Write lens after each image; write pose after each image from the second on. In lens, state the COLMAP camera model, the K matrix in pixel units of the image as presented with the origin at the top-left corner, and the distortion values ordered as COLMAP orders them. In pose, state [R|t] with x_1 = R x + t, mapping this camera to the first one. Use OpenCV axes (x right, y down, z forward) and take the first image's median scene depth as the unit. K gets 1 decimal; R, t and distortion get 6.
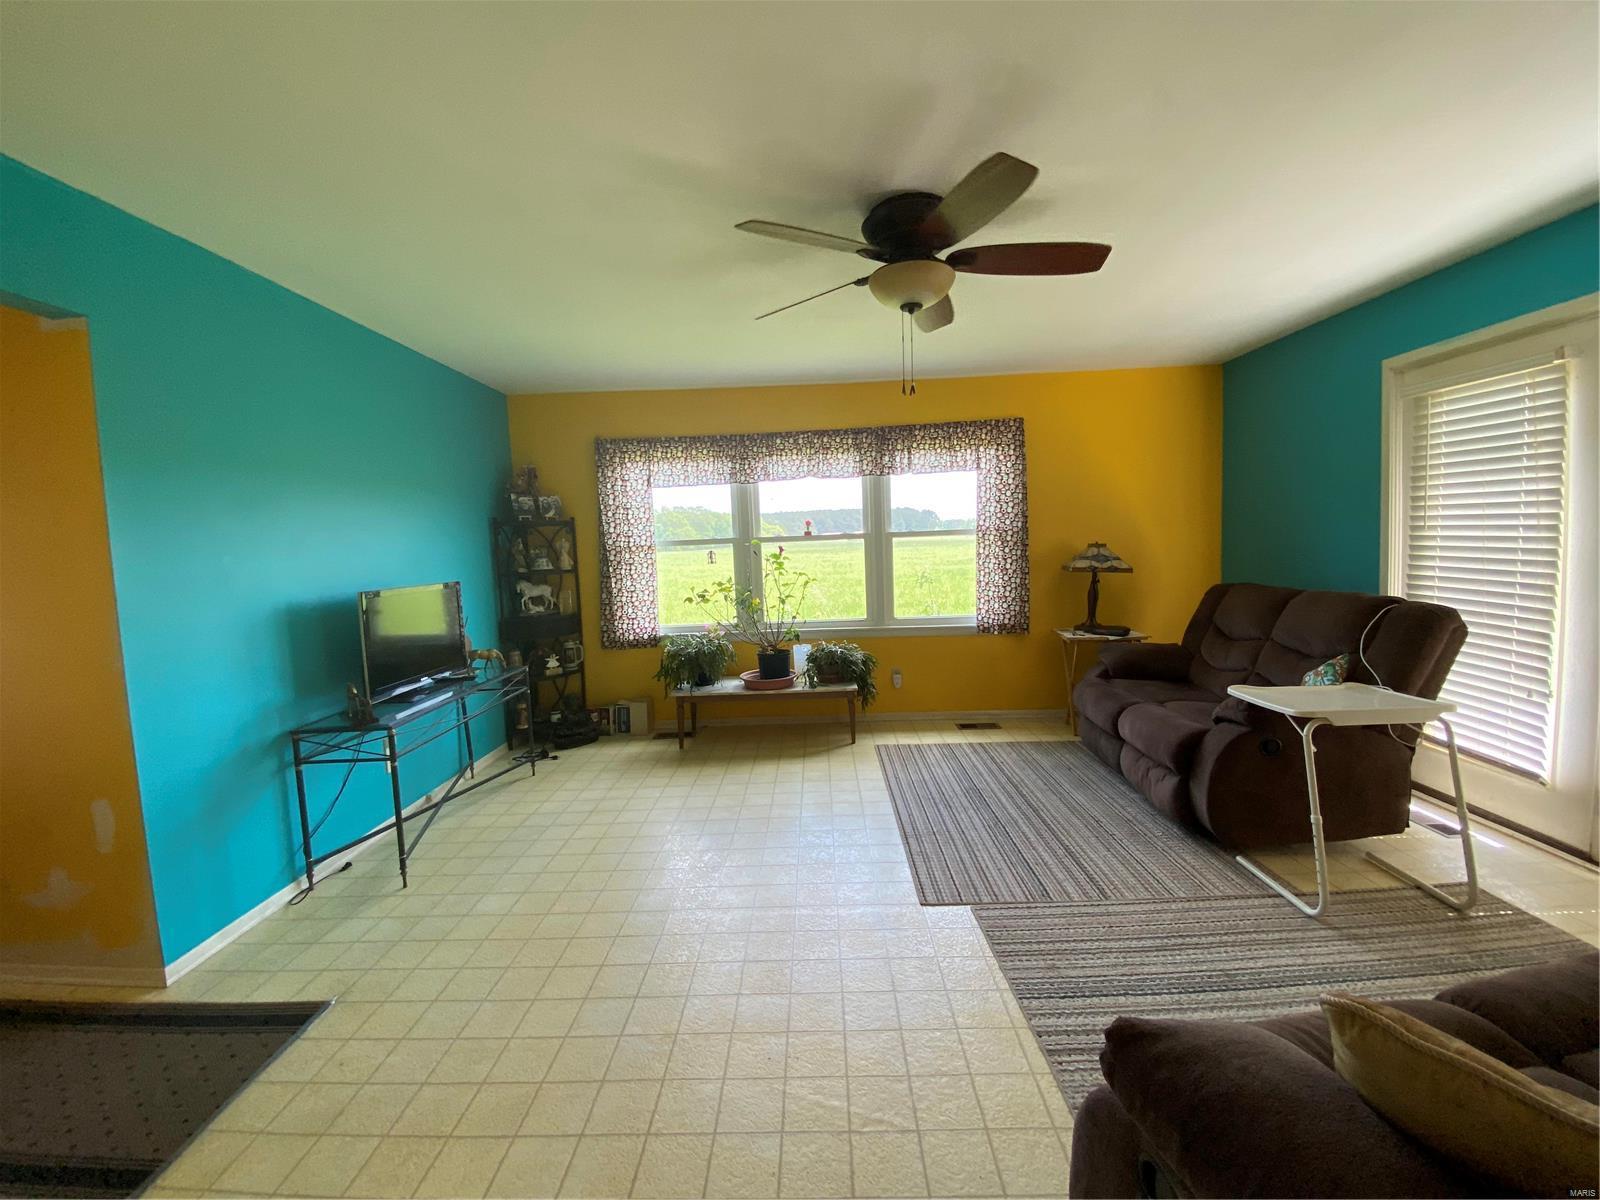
lens RADIAL K [[654.2, 0, 800.0], [0, 654.2, 600.0], [0, 0, 1]] dist [0.052013, -0.042492]
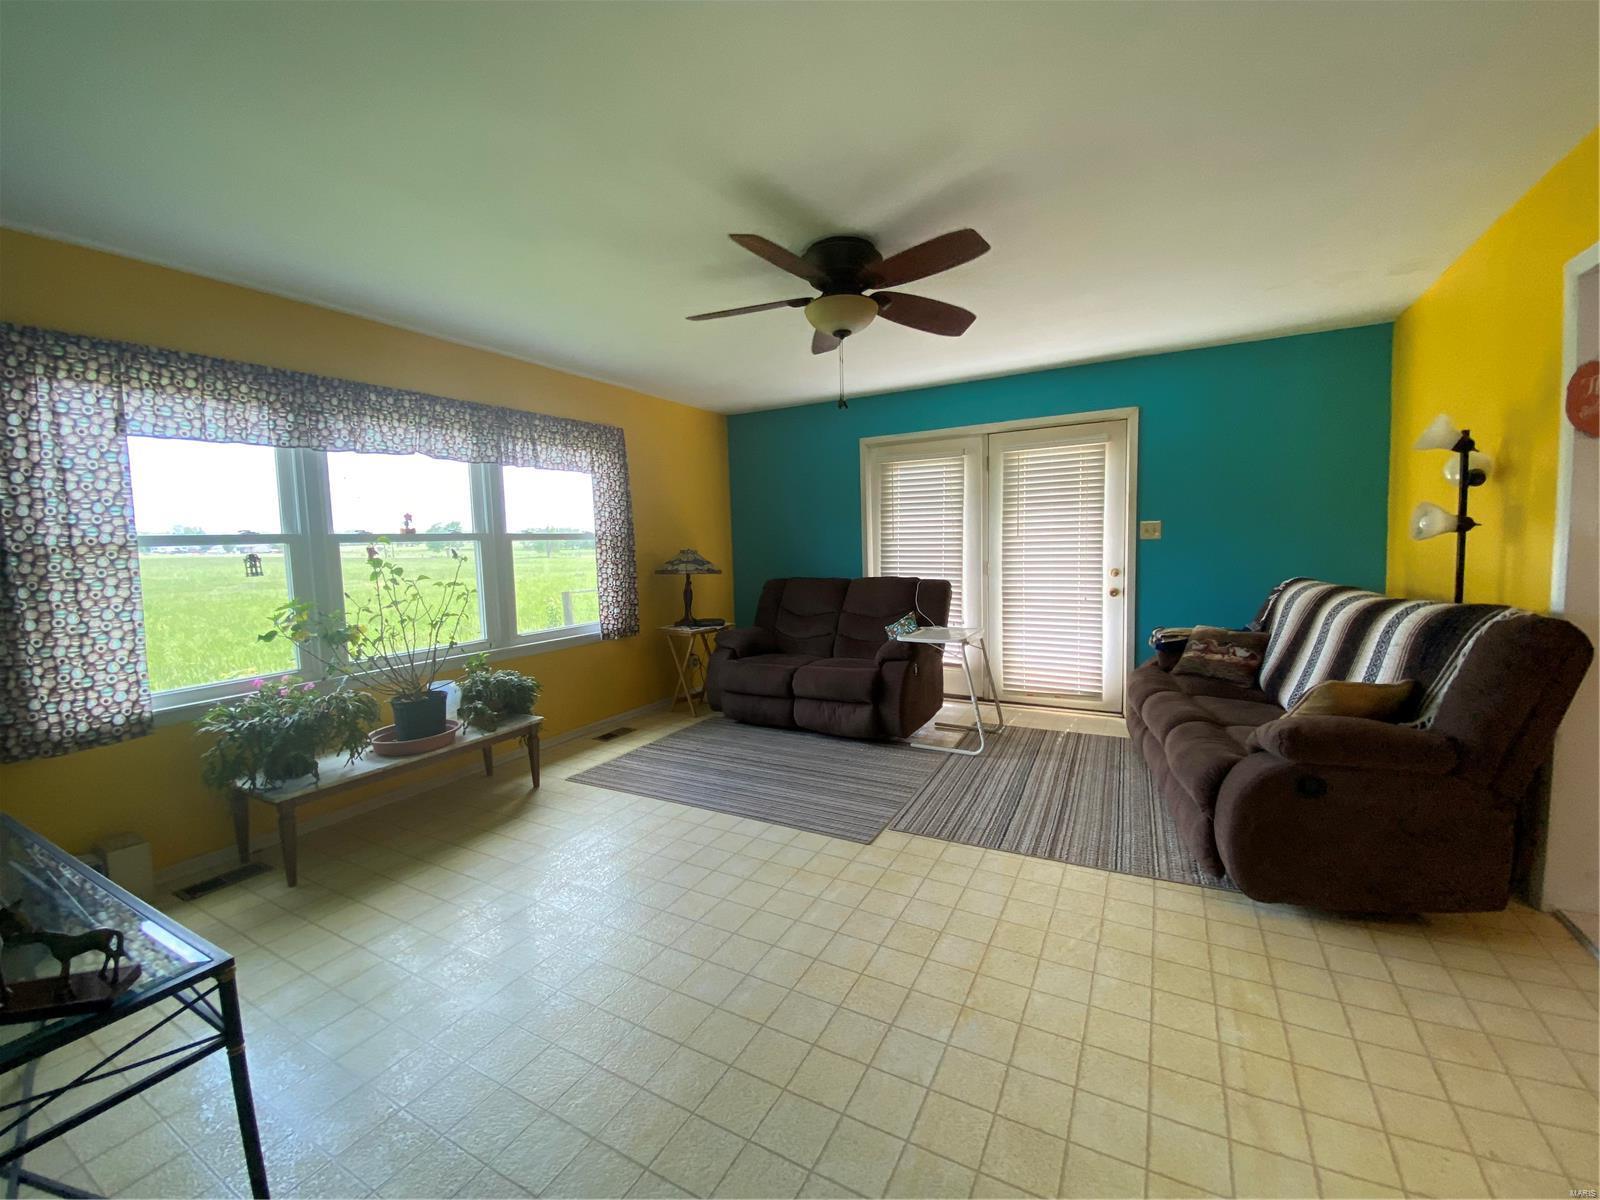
lens RADIAL K [[654.2, 0, 800.0], [0, 654.2, 600.0], [0, 0, 1]] dist [0.052013, -0.042492]
pose [[0.445085, -0.055106, 0.893791, -0.480447], [0.086190, 0.996107, 0.018494, -0.001858], [-0.891331, 0.068804, 0.448102, 0.301005]]
